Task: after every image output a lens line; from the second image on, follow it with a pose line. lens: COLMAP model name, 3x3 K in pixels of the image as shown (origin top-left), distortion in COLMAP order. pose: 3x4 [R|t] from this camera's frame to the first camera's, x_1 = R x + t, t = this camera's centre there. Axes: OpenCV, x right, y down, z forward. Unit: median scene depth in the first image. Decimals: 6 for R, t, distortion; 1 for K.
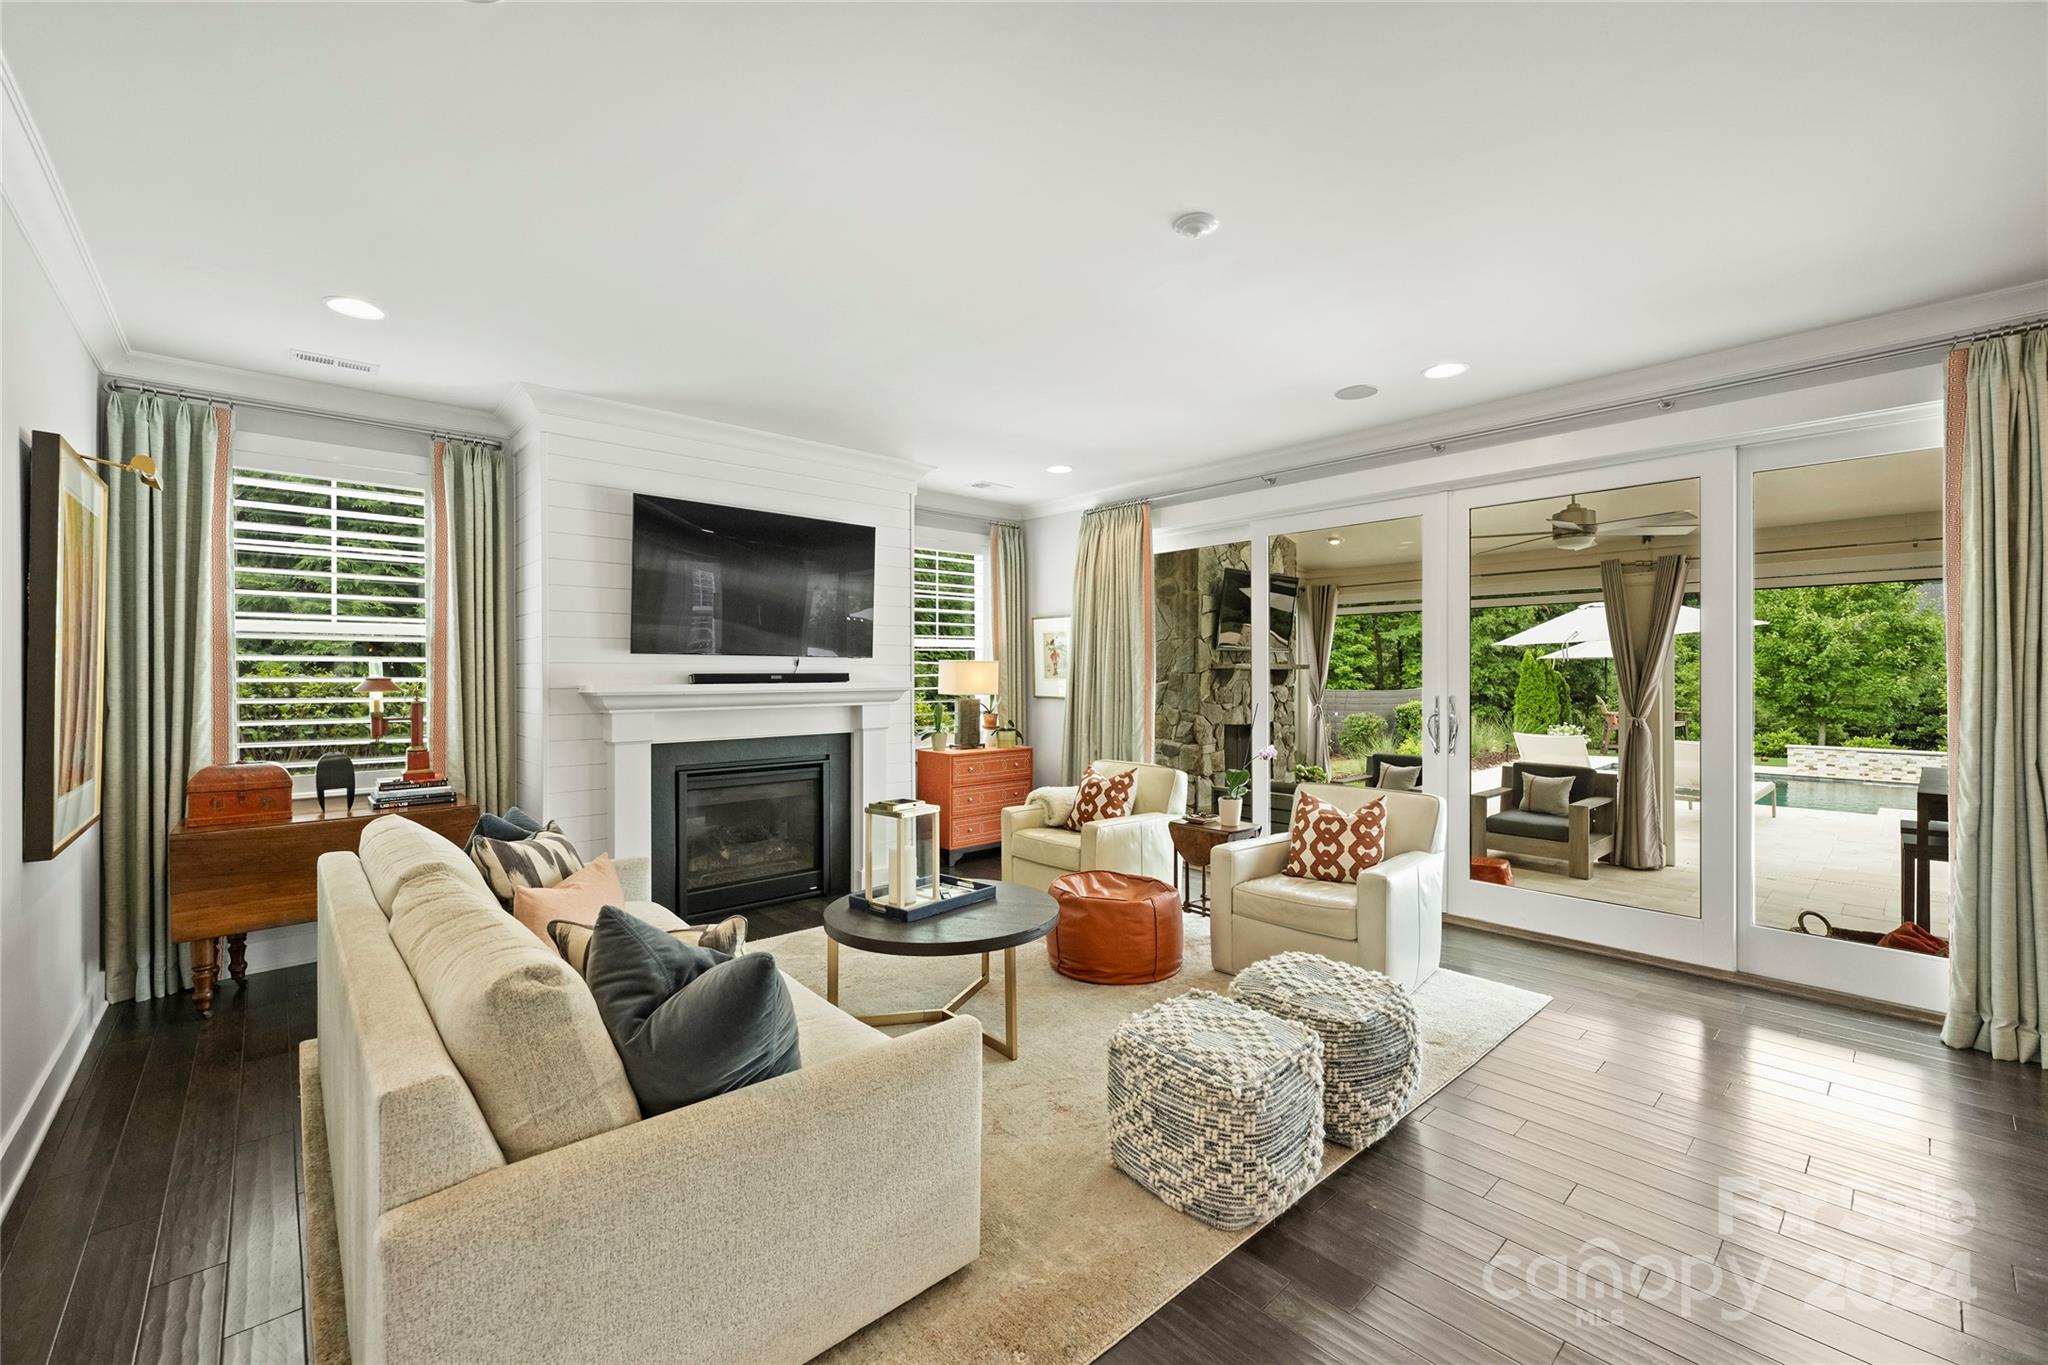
lens RADIAL K [[832.7, 0, 1027.8], [0, 832.7, 674.4], [0, 0, 1]] dist [0.002260, 0.000317]
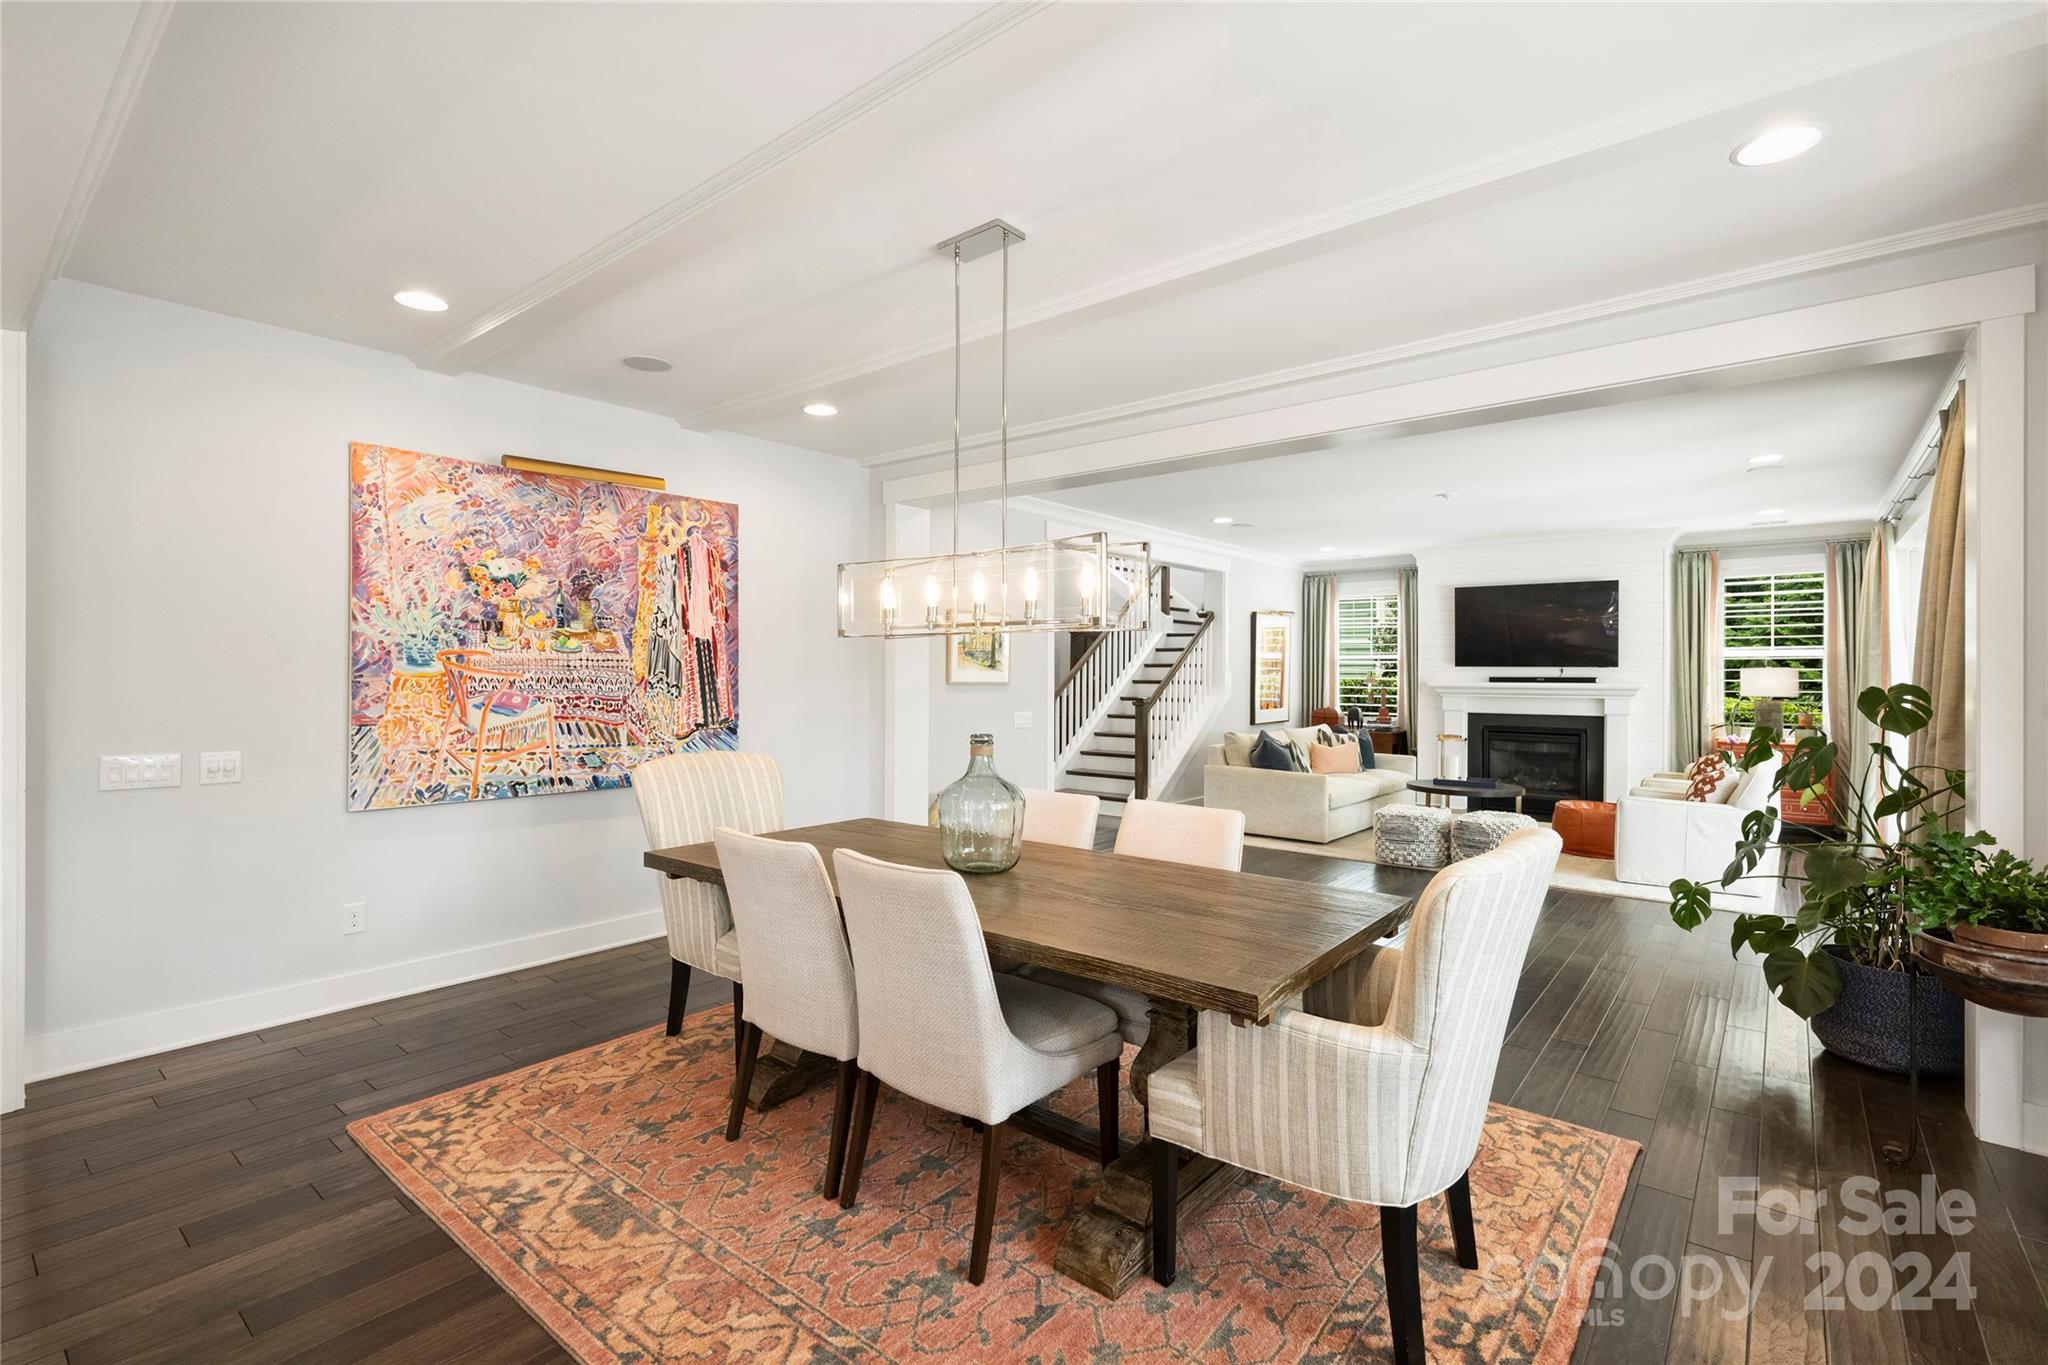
lens RADIAL K [[933.8, 0, 1008.9], [0, 933.8, 680.3], [0, 0, 1]] dist [0.002075, 0.000145]
pose [[0.129754, 0.012648, -0.991466, 1.635049], [-0.002865, 0.999919, 0.012381, -0.017850], [0.991542, 0.001234, 0.129780, -0.367837]]
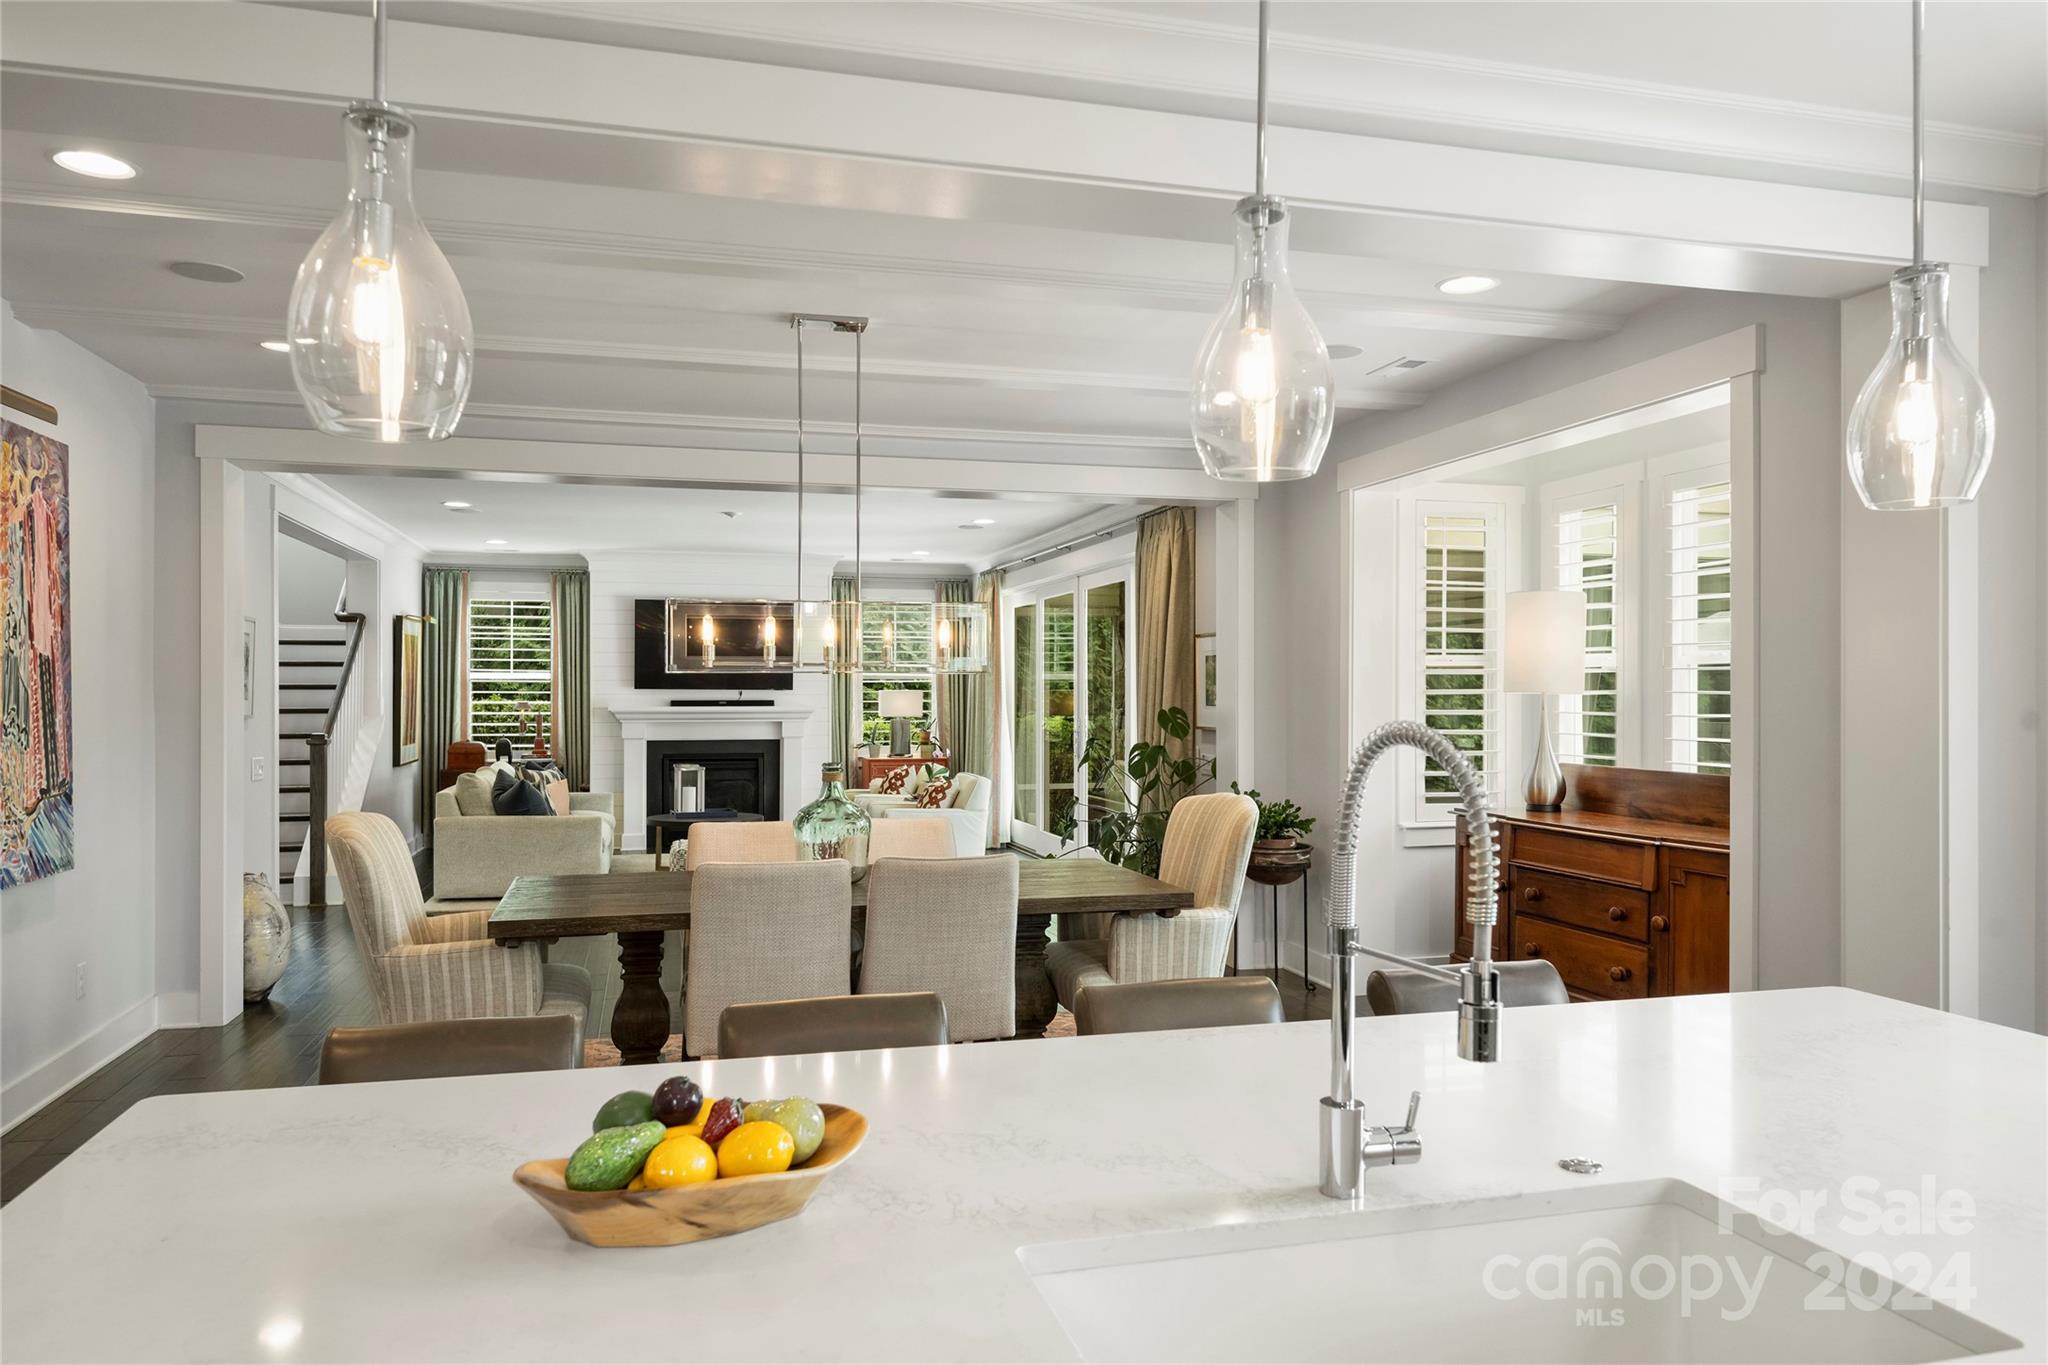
lens RADIAL K [[1378.6, 0, 1021.1], [0, 1378.6, 684.4], [0, 0, 1]] dist [-0.000020, 0.000412]
pose [[0.886808, 0.002276, -0.462132, 1.615795], [-0.003665, 0.999991, -0.002108, -0.032144], [0.462123, 0.003563, 0.886809, -1.227697]]
